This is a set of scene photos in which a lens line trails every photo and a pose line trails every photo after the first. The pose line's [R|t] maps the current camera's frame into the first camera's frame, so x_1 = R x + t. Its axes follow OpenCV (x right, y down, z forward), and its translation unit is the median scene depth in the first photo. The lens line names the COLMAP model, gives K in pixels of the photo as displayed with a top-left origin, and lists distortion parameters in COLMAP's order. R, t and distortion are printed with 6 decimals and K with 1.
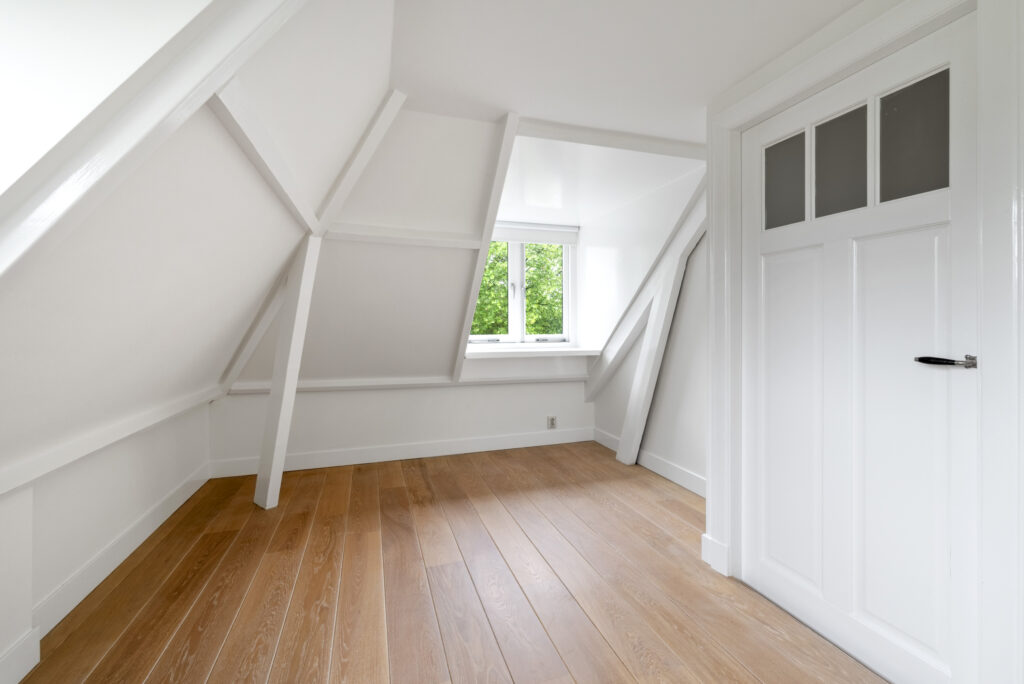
lens RADIAL K [[429.1, 0, 514.0], [0, 429.1, 332.3], [0, 0, 1]] dist [0.000389, -0.000302]
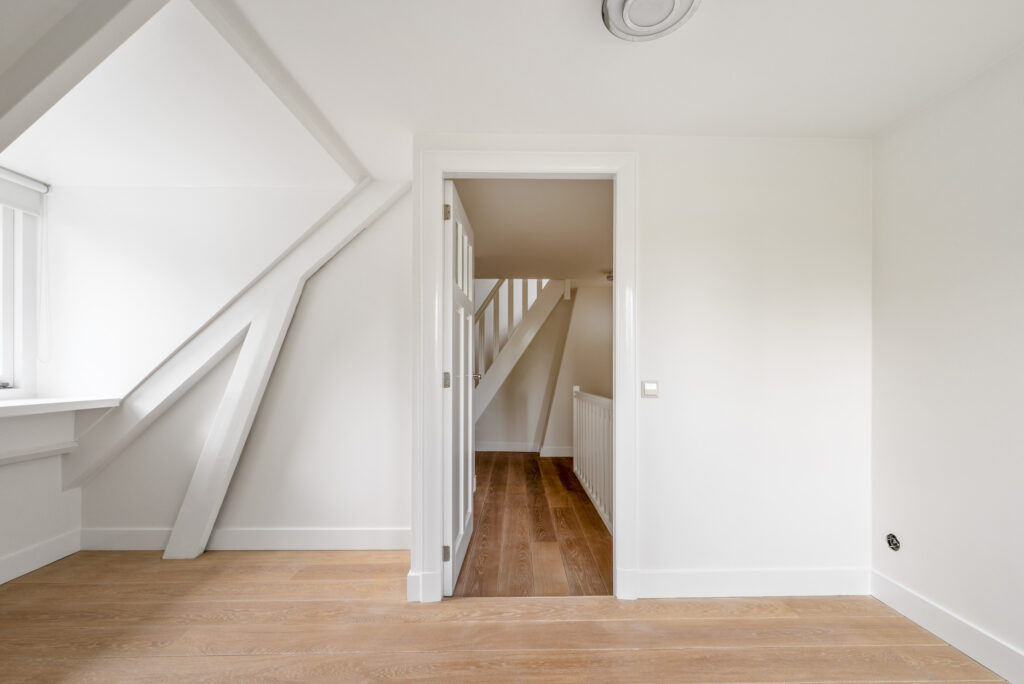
lens RADIAL K [[414.7, 0, 532.2], [0, 414.7, 369.0], [0, 0, 1]] dist [-0.001404, -0.000196]
pose [[0.296344, -0.002226, 0.955079, -0.228363], [0.012557, 0.999920, -0.001566, 0.008939], [-0.954999, 0.012457, 0.296348, 0.284770]]
